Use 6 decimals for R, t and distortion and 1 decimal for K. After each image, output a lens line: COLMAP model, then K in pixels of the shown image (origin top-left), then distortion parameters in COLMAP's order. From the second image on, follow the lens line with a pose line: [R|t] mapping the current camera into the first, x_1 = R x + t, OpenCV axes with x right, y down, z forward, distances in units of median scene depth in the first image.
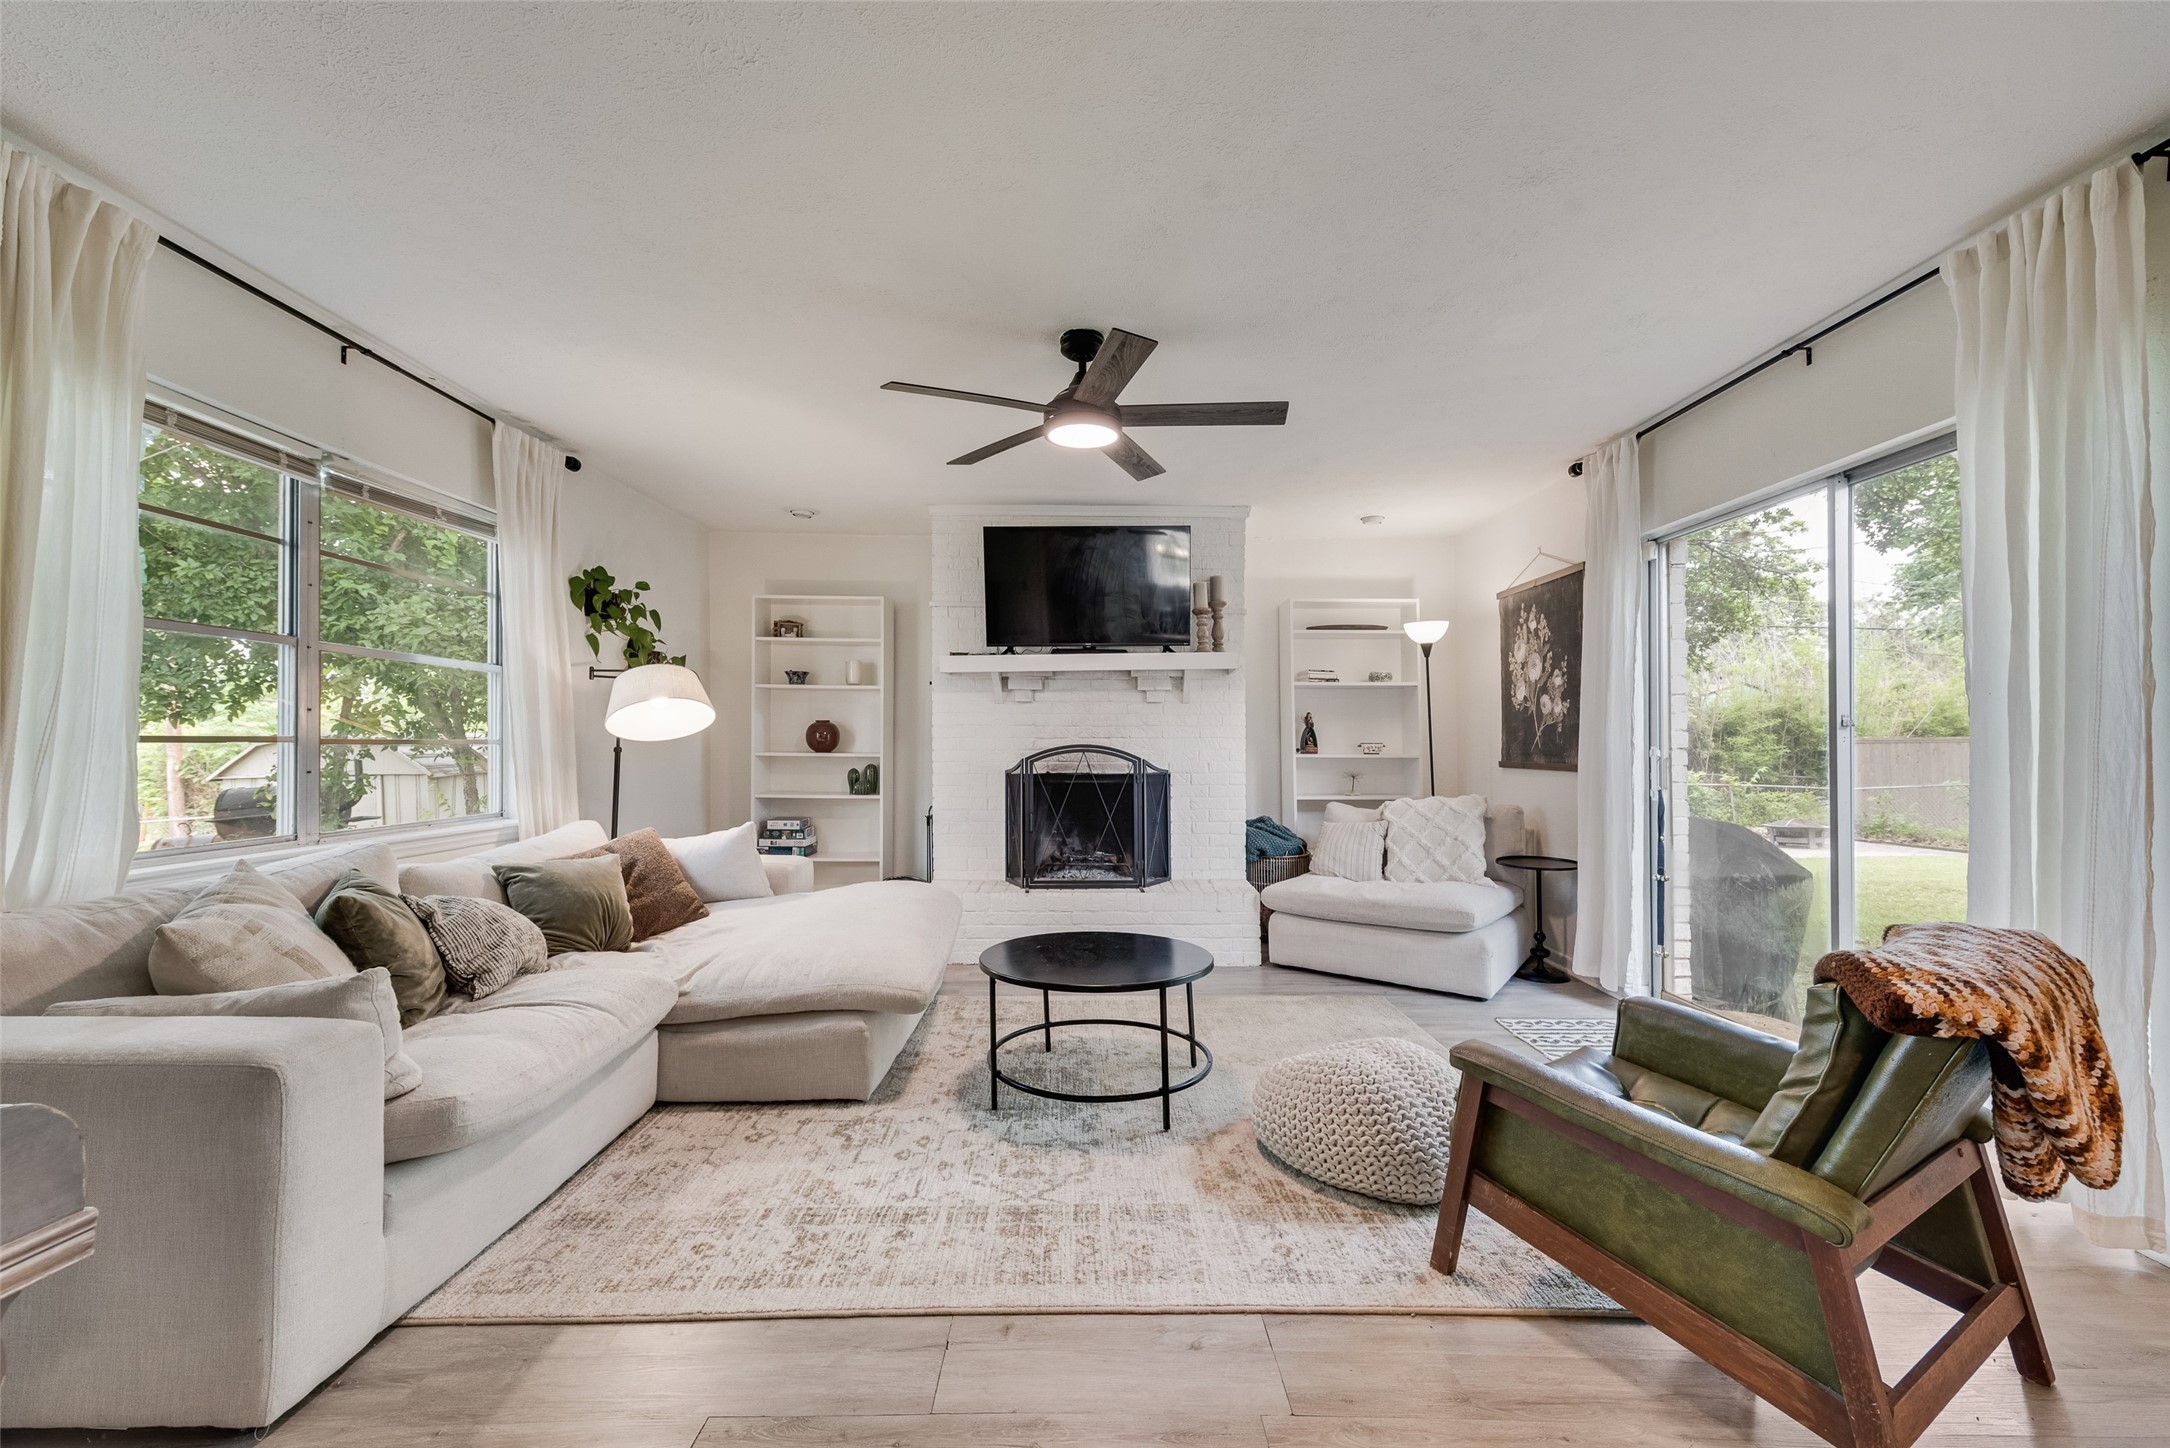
lens RADIAL K [[847.2, 0, 1083.8], [0, 847.2, 737.1], [0, 0, 1]] dist [0.021126, -0.009144]
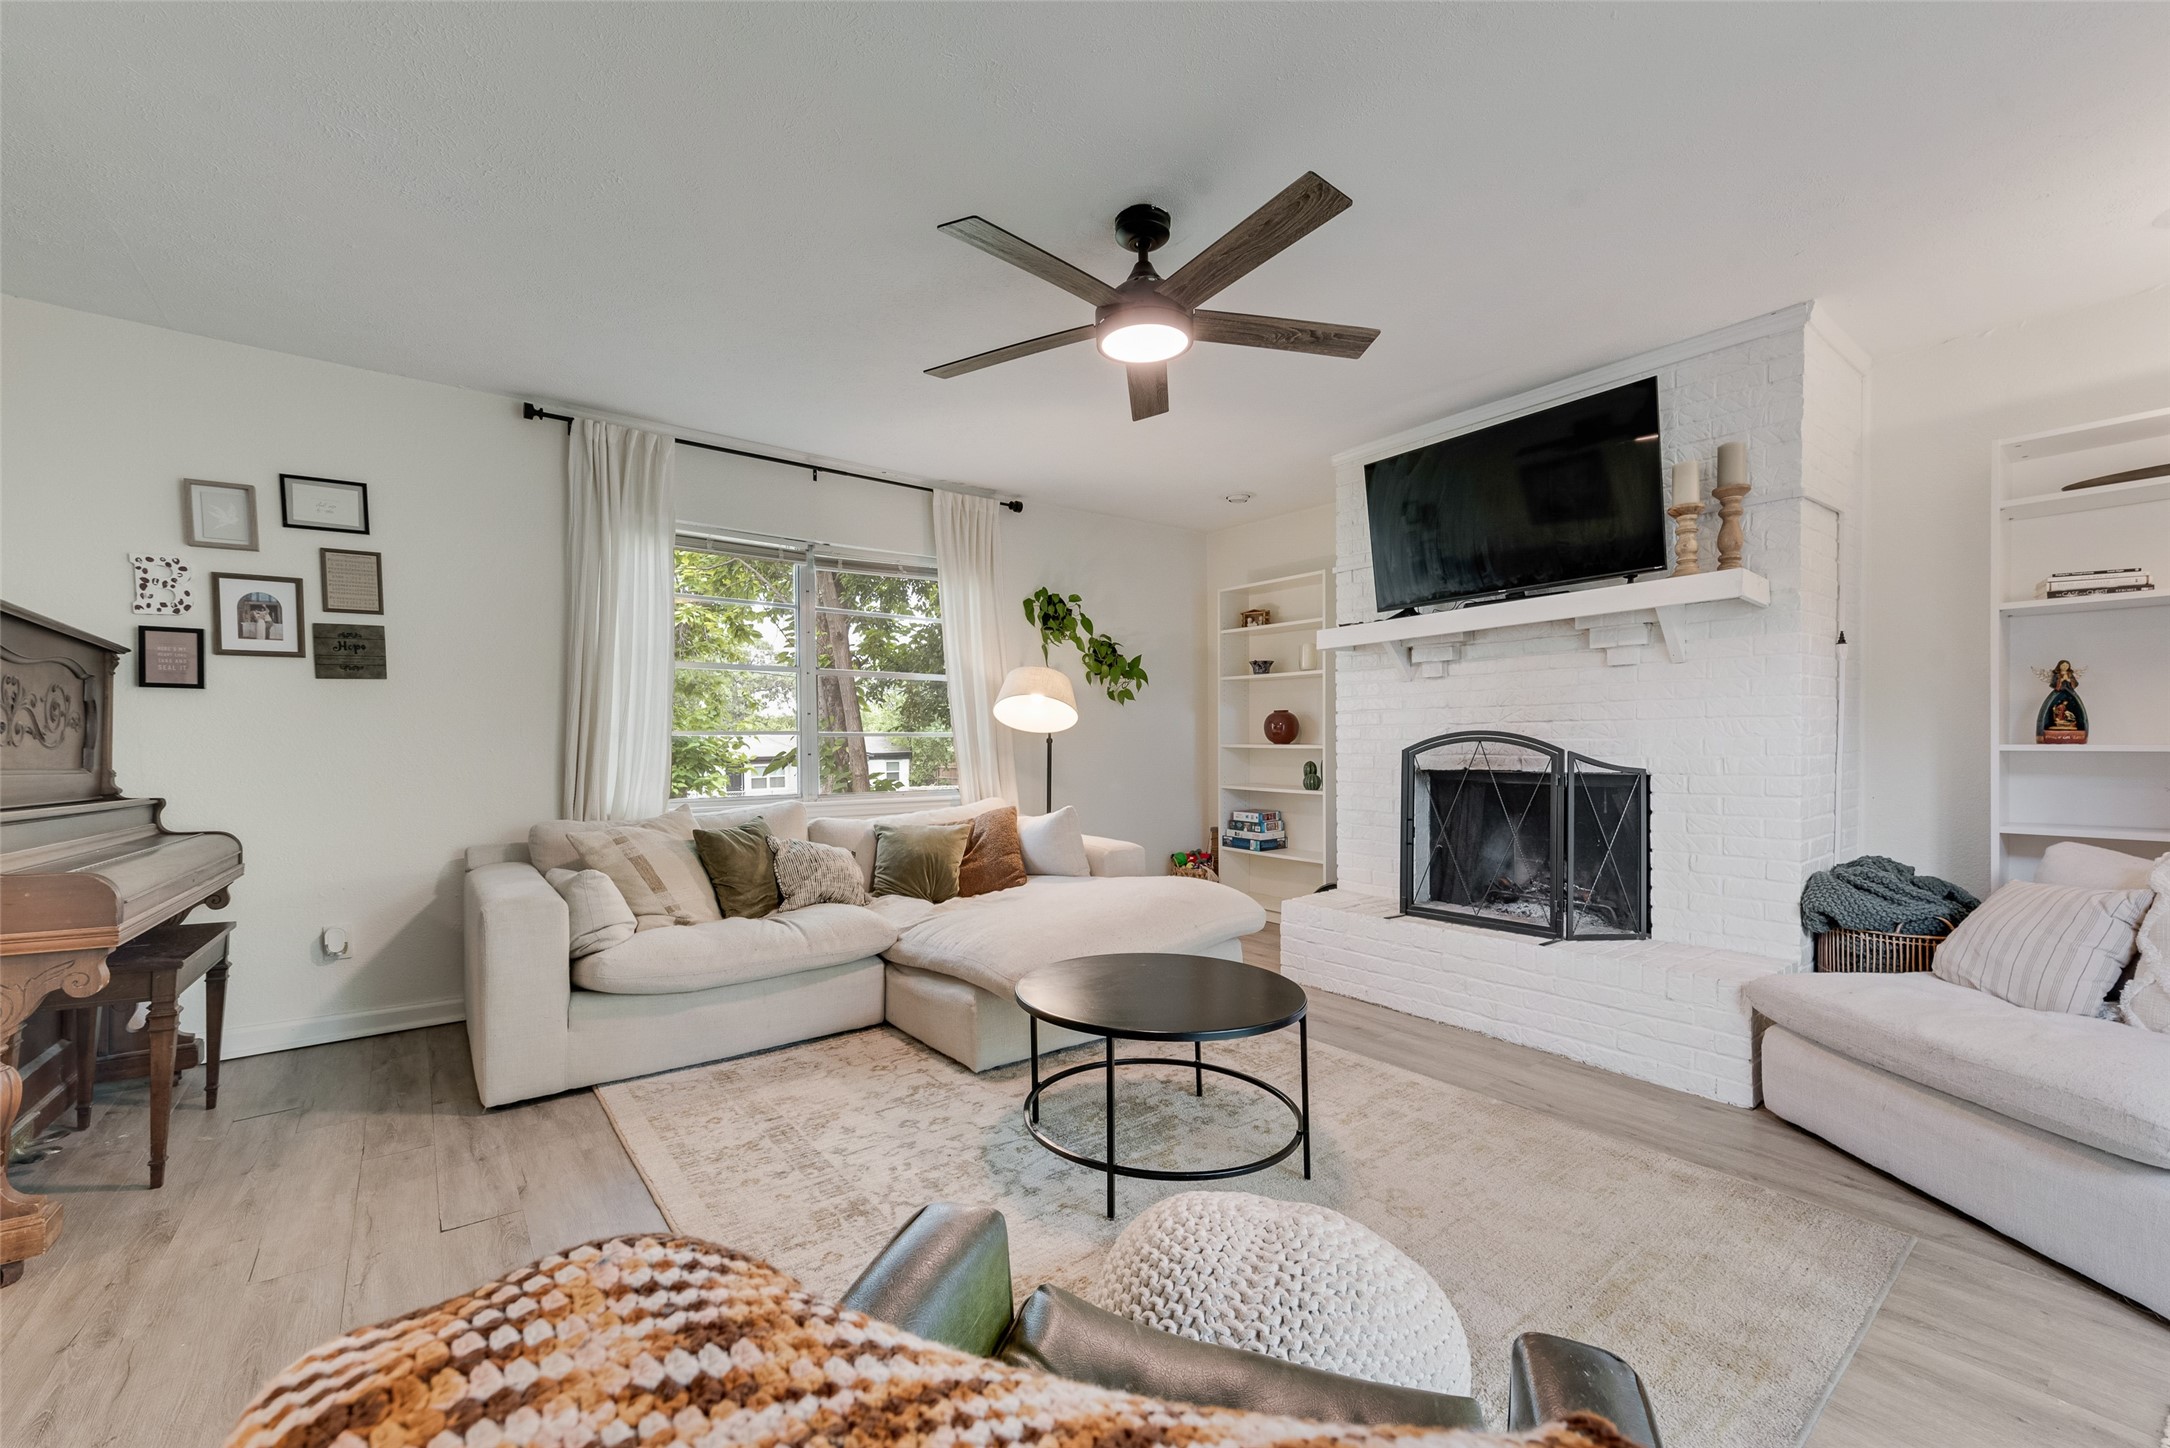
lens RADIAL K [[864.6, 0, 1092.2], [0, 864.6, 761.0], [0, 0, 1]] dist [0.009317, 0.000081]
pose [[0.607525, 0.012985, -0.794195, 0.400517], [0.011786, 0.999609, 0.025359, 0.012344], [0.794213, -0.024767, 0.607134, 0.288225]]
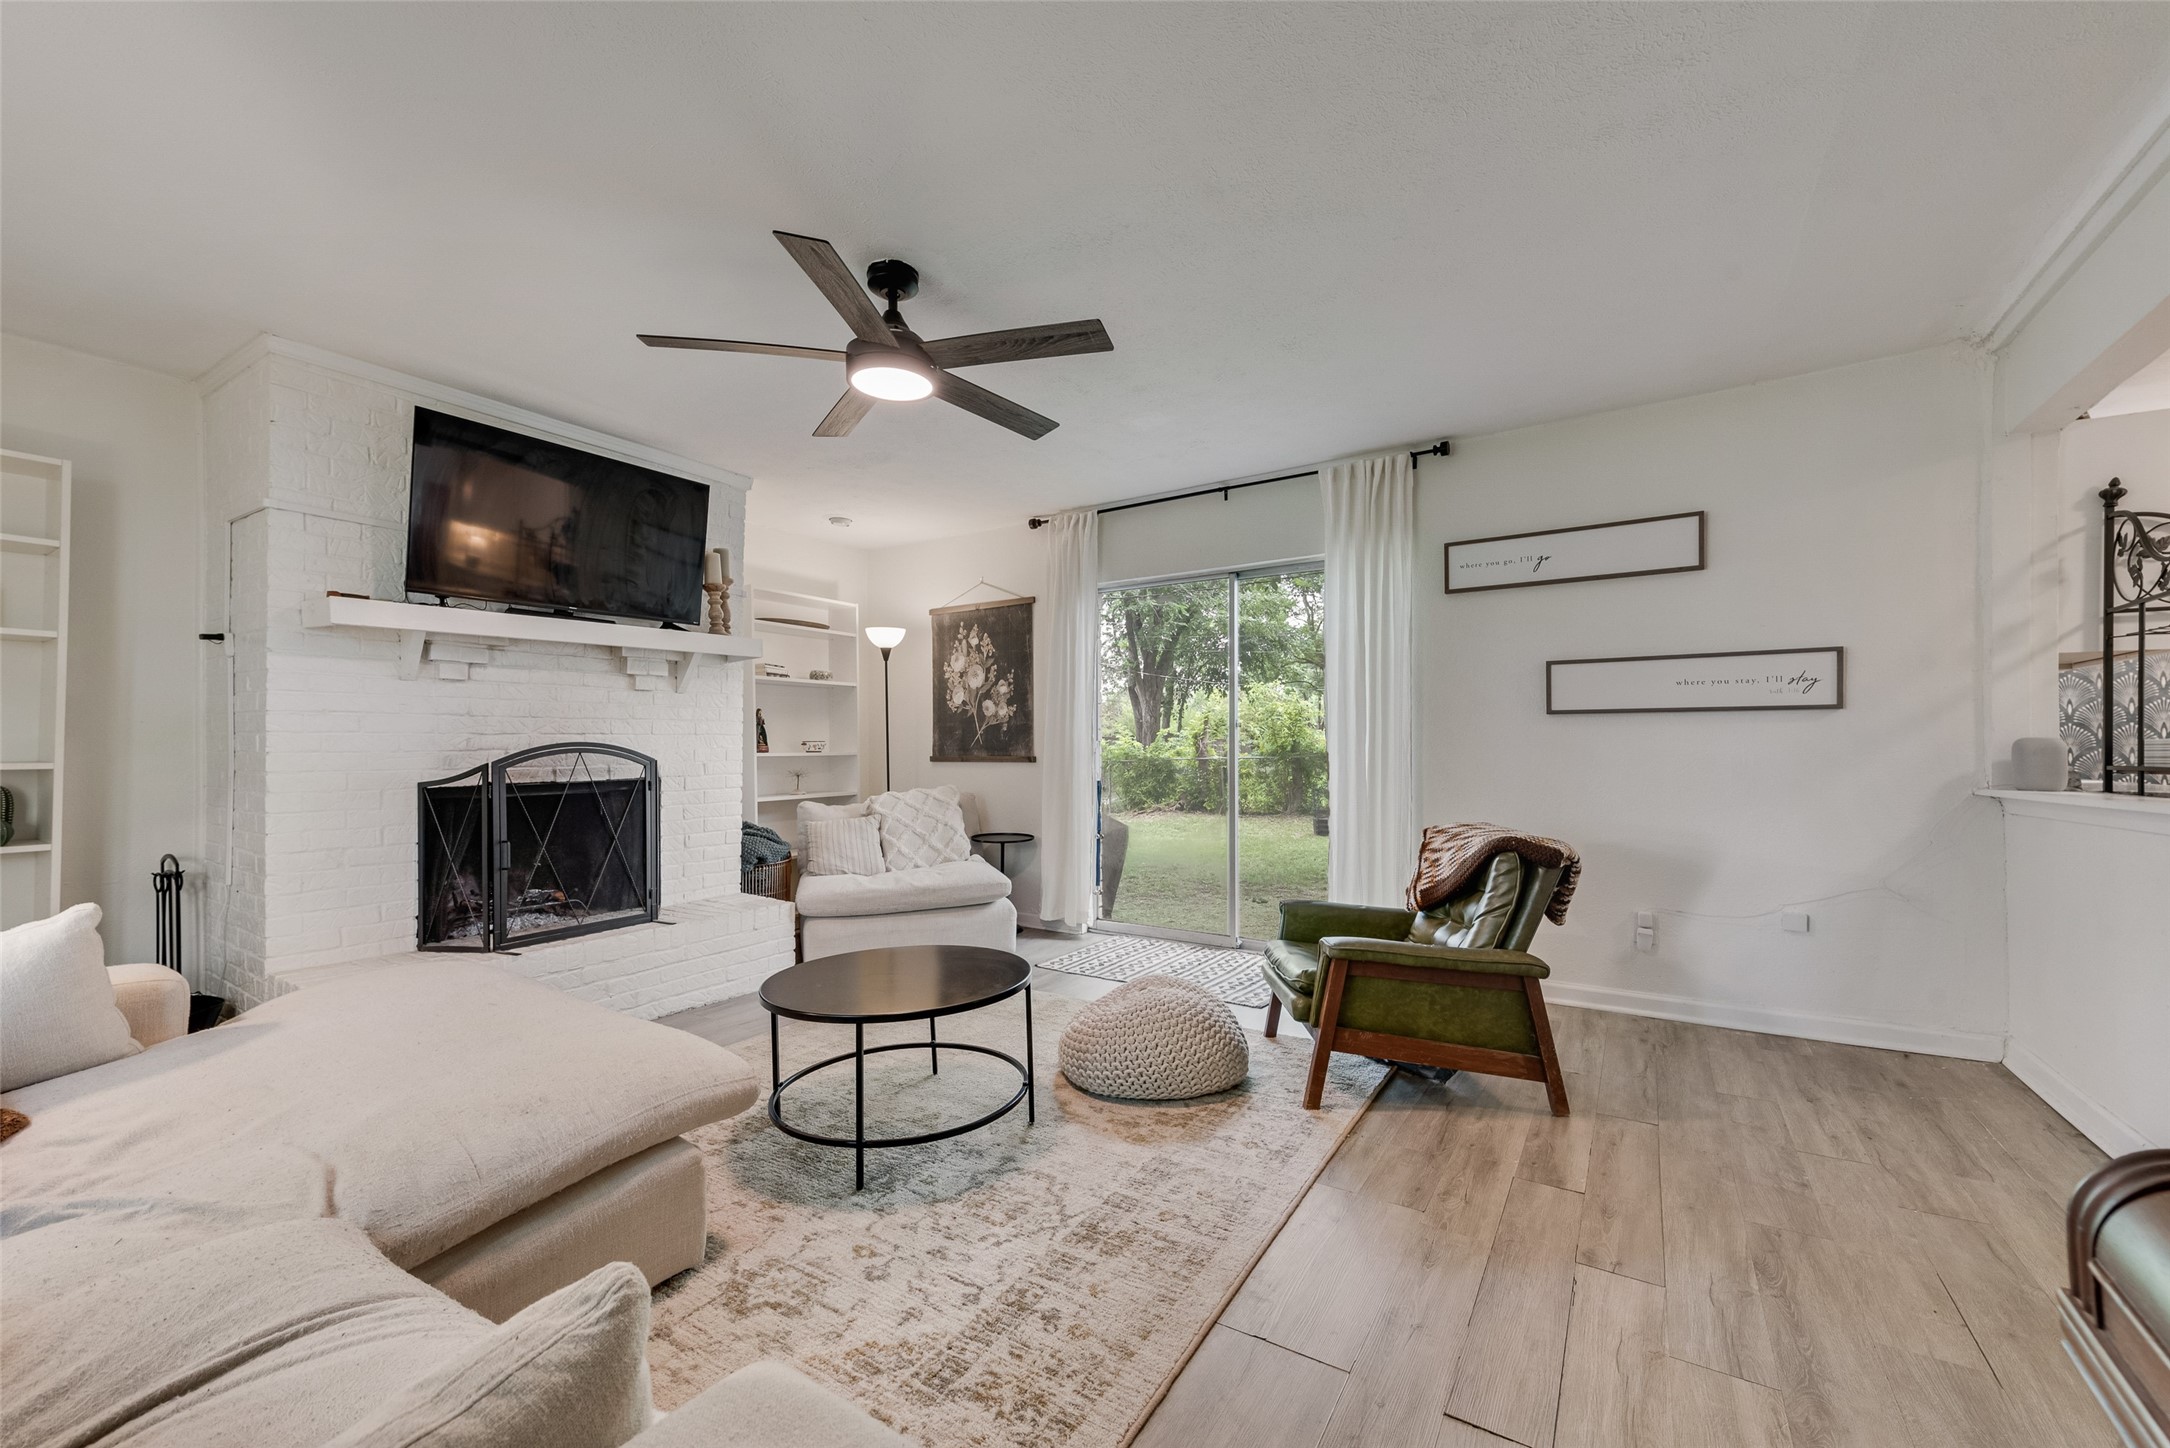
lens RADIAL K [[847.2, 0, 1083.8], [0, 847.2, 737.1], [0, 0, 1]] dist [0.021126, -0.009144]
pose [[0.549841, 0.002749, 0.835265, -0.393720], [0.001304, 0.999991, -0.004150, 0.008318], [-0.835269, 0.003371, 0.549832, 0.224337]]
